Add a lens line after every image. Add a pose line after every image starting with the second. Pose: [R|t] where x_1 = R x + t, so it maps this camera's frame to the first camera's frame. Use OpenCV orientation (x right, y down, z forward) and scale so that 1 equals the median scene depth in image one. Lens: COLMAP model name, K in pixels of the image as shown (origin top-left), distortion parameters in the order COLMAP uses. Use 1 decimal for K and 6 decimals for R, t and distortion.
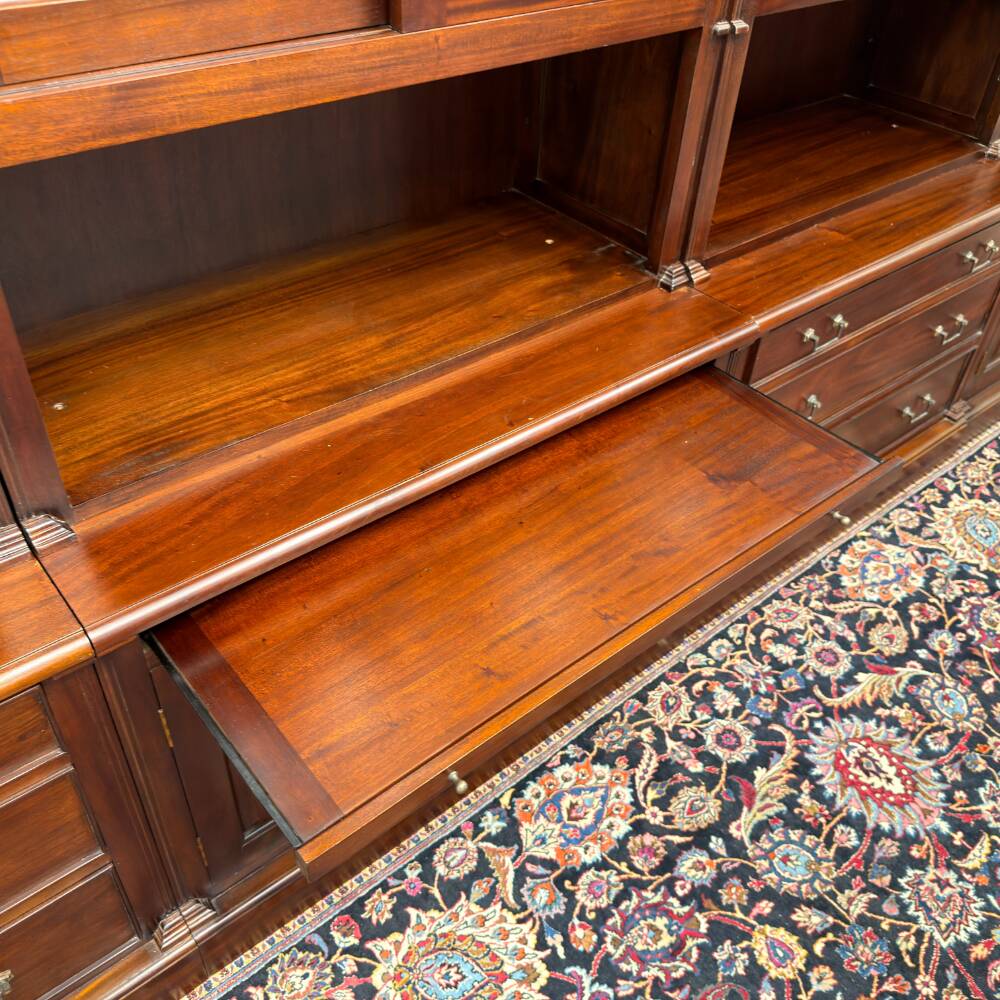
lens RADIAL K [[943.4, 0, 509.5], [0, 943.4, 501.6], [0, 0, 1]] dist [0.157983, -0.340272]
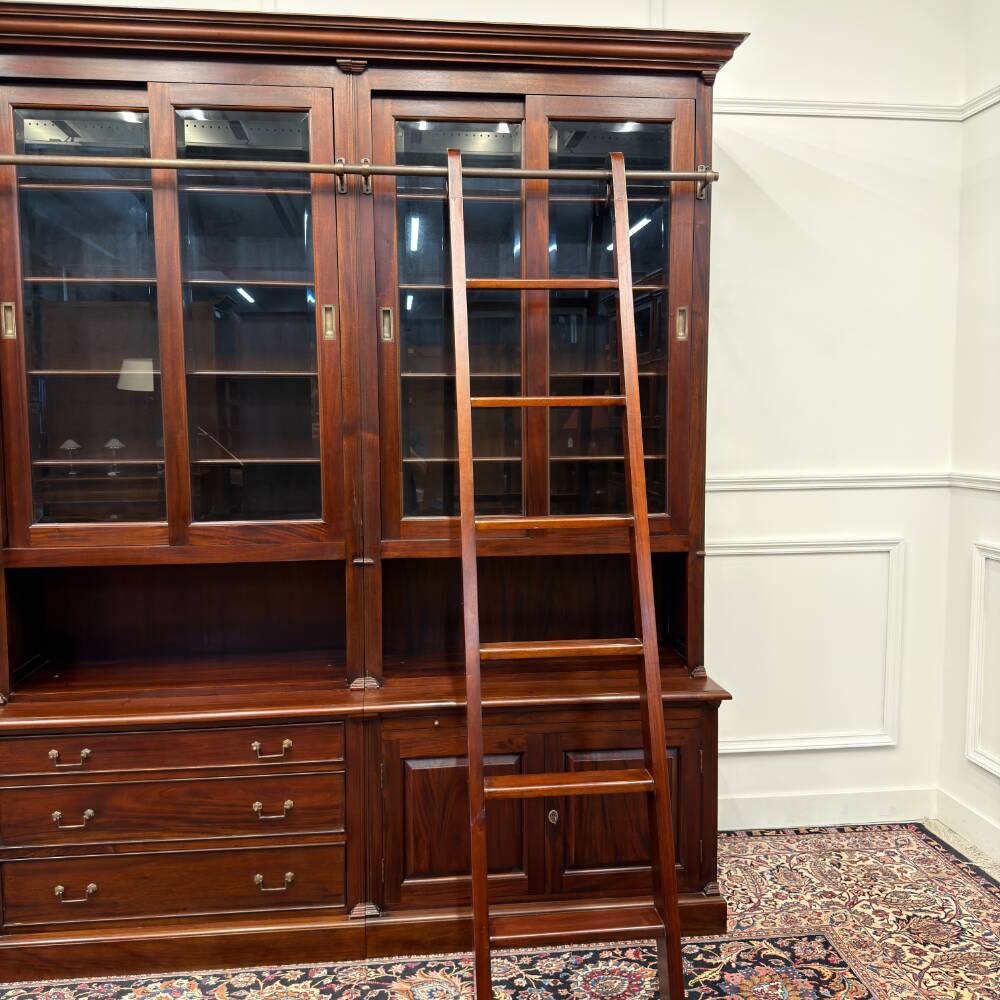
lens RADIAL K [[937.5, 0, 499.4], [0, 937.5, 504.4], [0, 0, 1]] dist [0.141200, -0.257767]
pose [[0.826107, -0.009451, -0.563433, 1.768557], [-0.324850, 0.809014, -0.489867, 0.023620], [0.460455, 0.587714, 0.665262, 0.057084]]
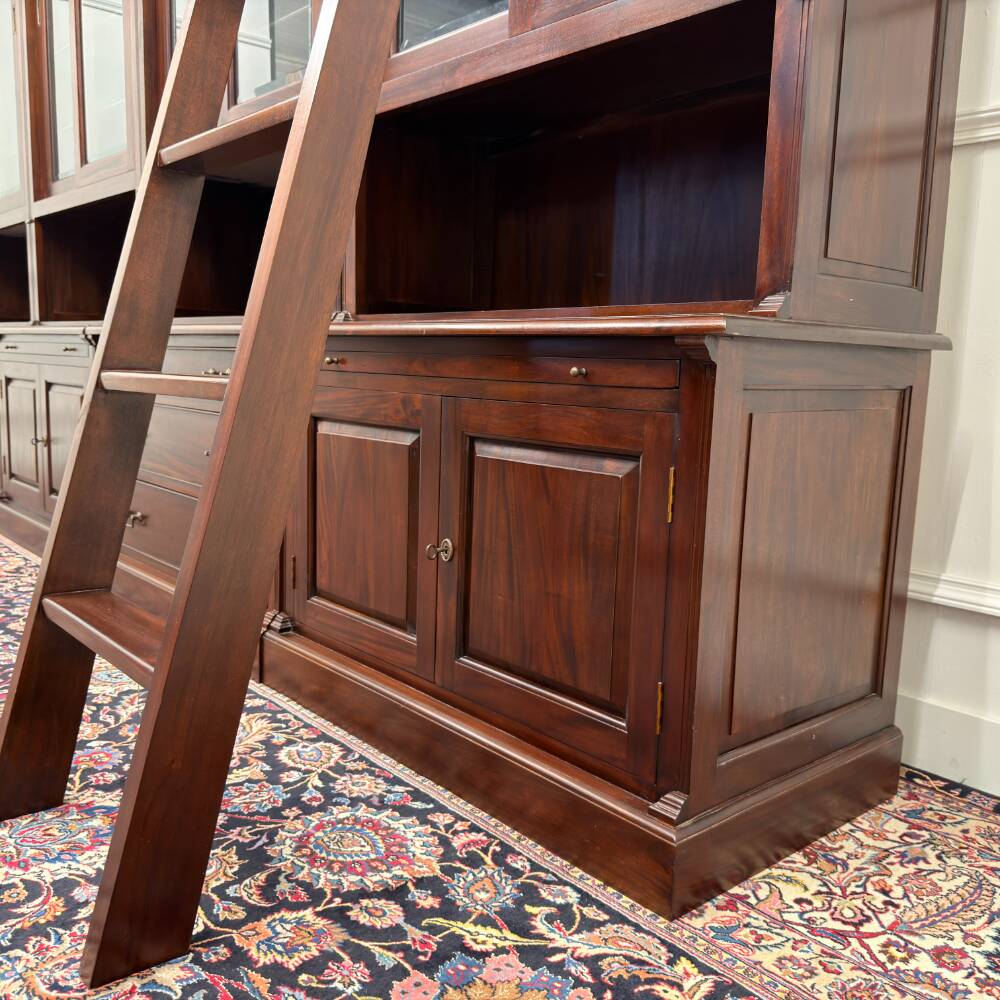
lens RADIAL K [[943.4, 0, 509.5], [0, 943.4, 501.6], [0, 0, 1]] dist [0.157983, -0.340272]
pose [[0.015209, 0.093823, -0.995473, 1.803254], [-0.671467, 0.738653, 0.059359, -0.501137], [0.740879, 0.667524, 0.074233, 1.455028]]
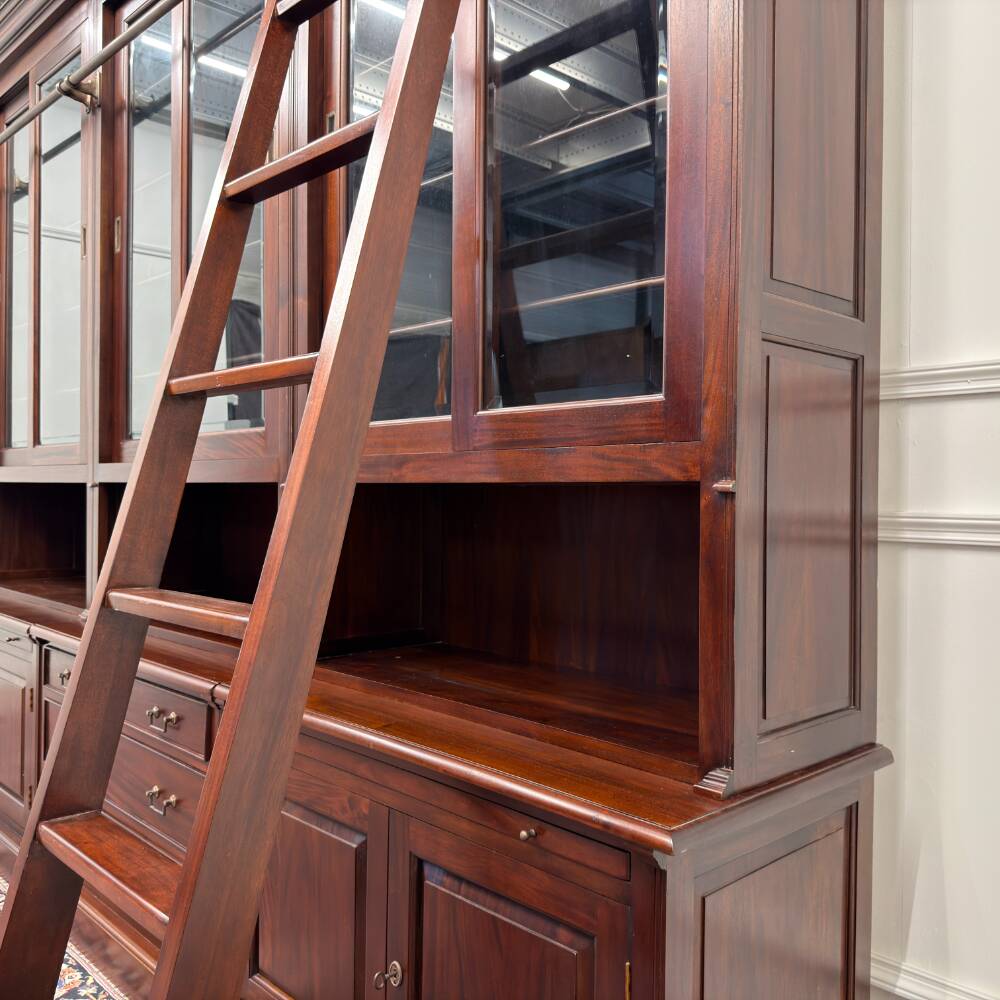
lens RADIAL K [[954.5, 0, 505.0], [0, 954.5, 468.3], [0, 0, 1]] dist [0.057502, -0.123895]
pose [[0.058073, -0.073817, -0.995580, 1.810659], [-0.653398, 0.751180, -0.093809, -0.697908], [0.754784, 0.655957, -0.004608, 1.288679]]
